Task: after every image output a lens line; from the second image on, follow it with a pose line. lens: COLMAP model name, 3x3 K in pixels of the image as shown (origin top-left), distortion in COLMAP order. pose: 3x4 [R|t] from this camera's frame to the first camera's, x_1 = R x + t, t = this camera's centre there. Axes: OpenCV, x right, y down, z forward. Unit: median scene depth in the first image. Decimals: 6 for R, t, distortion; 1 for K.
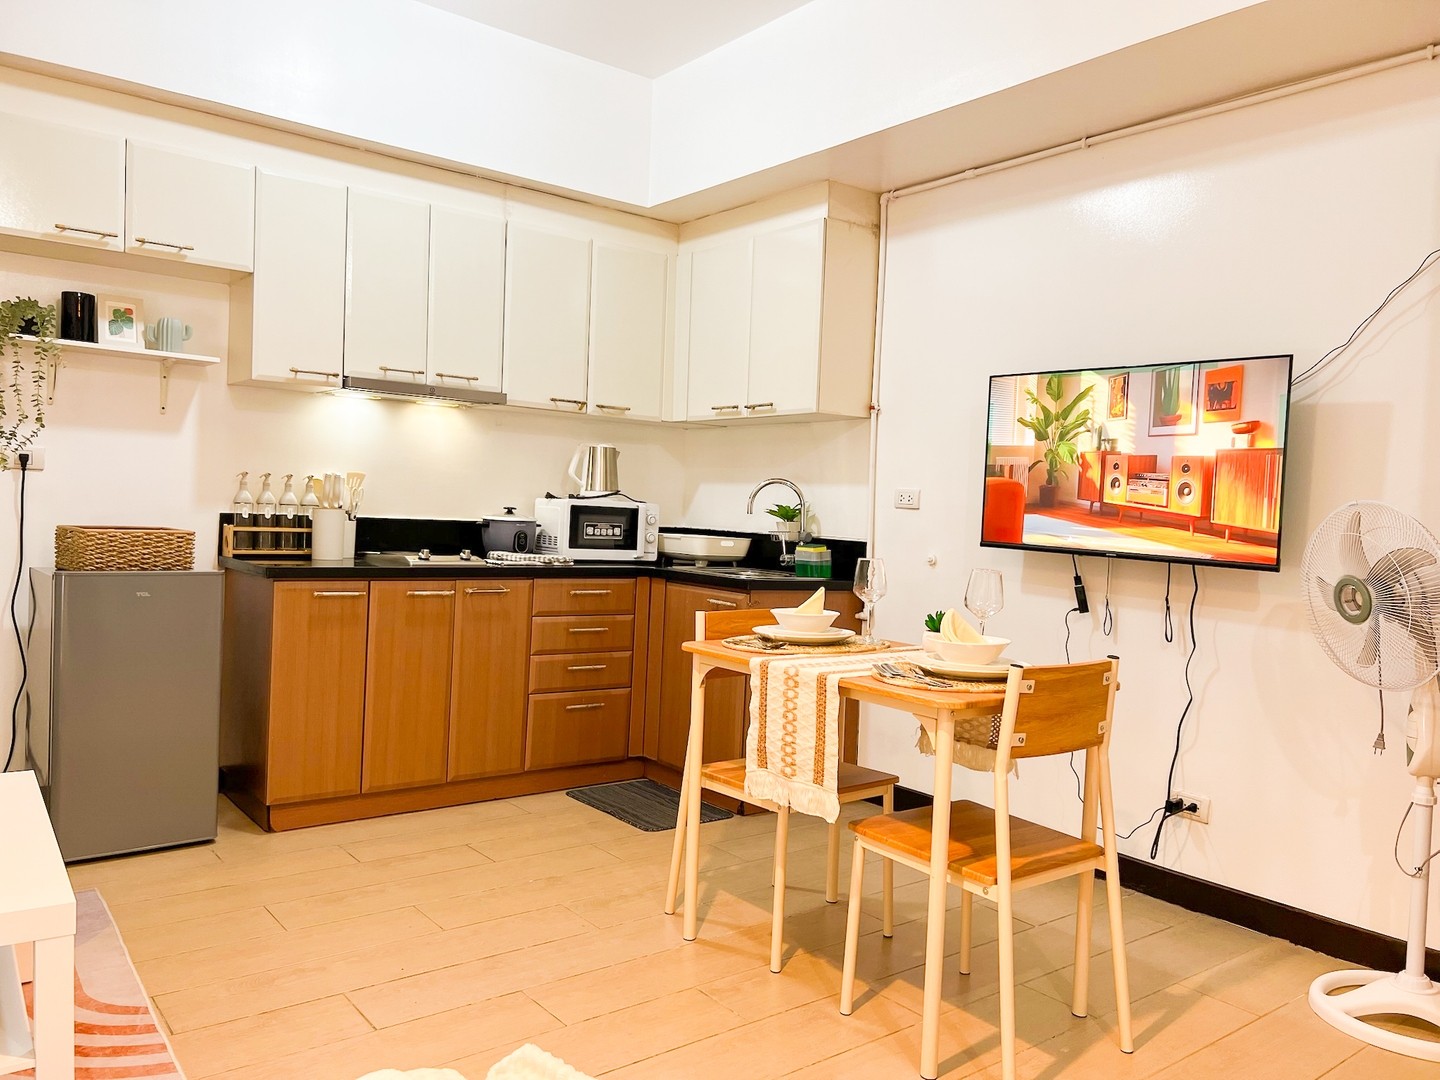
lens RADIAL K [[1087.6, 0, 718.5], [0, 1087.6, 547.2], [0, 0, 1]] dist [0.052602, -0.057289]
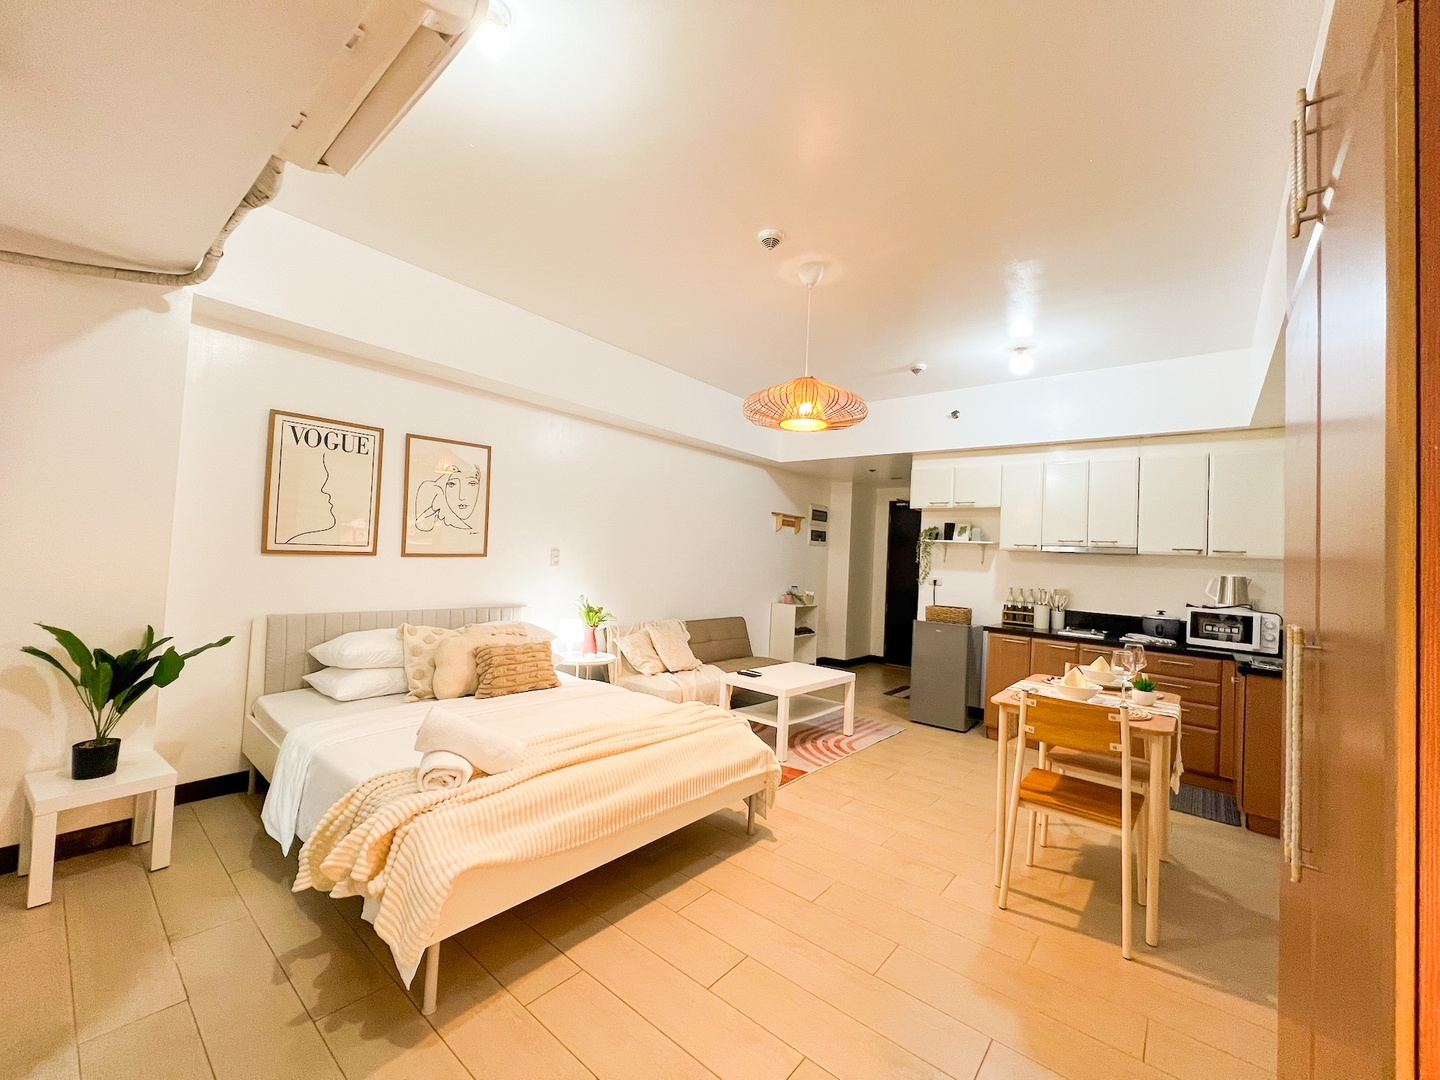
lens RADIAL K [[579.6, 0, 713.4], [0, 579.6, 534.5], [0, 0, 1]] dist [-0.002784, 0.001537]
pose [[0.205417, -0.068902, -0.976246, 0.780112], [-0.083038, 0.992694, -0.087536, -0.022614], [0.975145, 0.099047, 0.198194, 0.127116]]
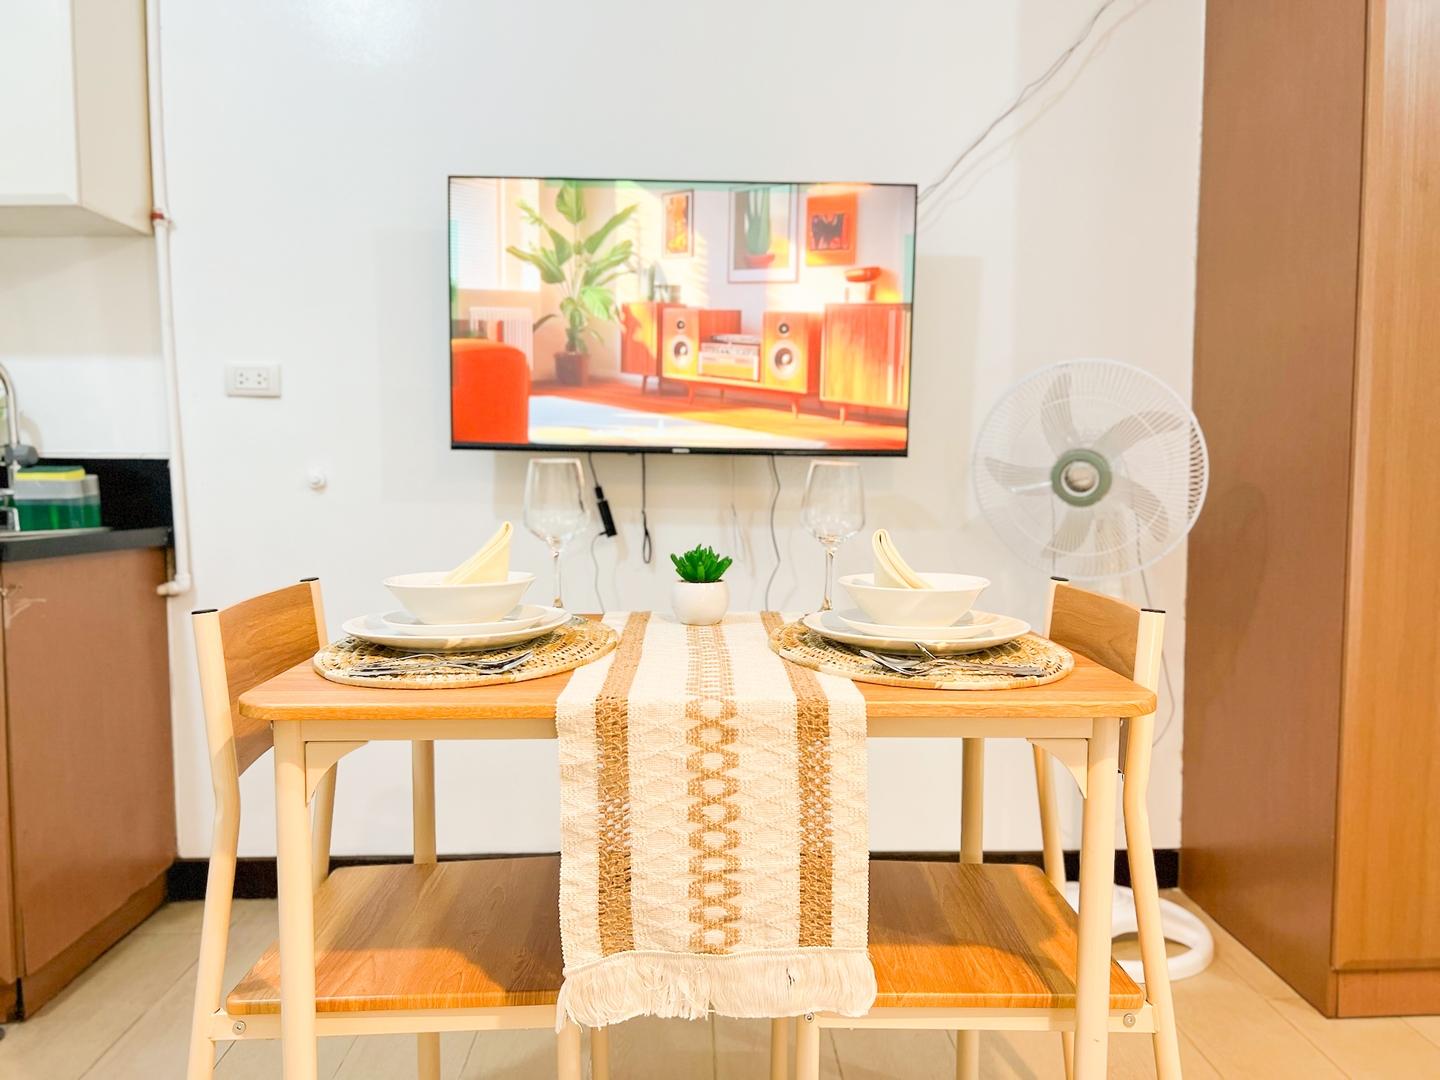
lens RADIAL K [[1087.6, 0, 720.9], [0, 1087.6, 549.6], [0, 0, 1]] dist [0.052602, -0.057289]
pose [[0.594210, -0.102046, 0.797810, -0.191624], [0.054862, 0.994751, 0.086375, 0.011012], [-0.802436, -0.007556, 0.596690, 0.537117]]
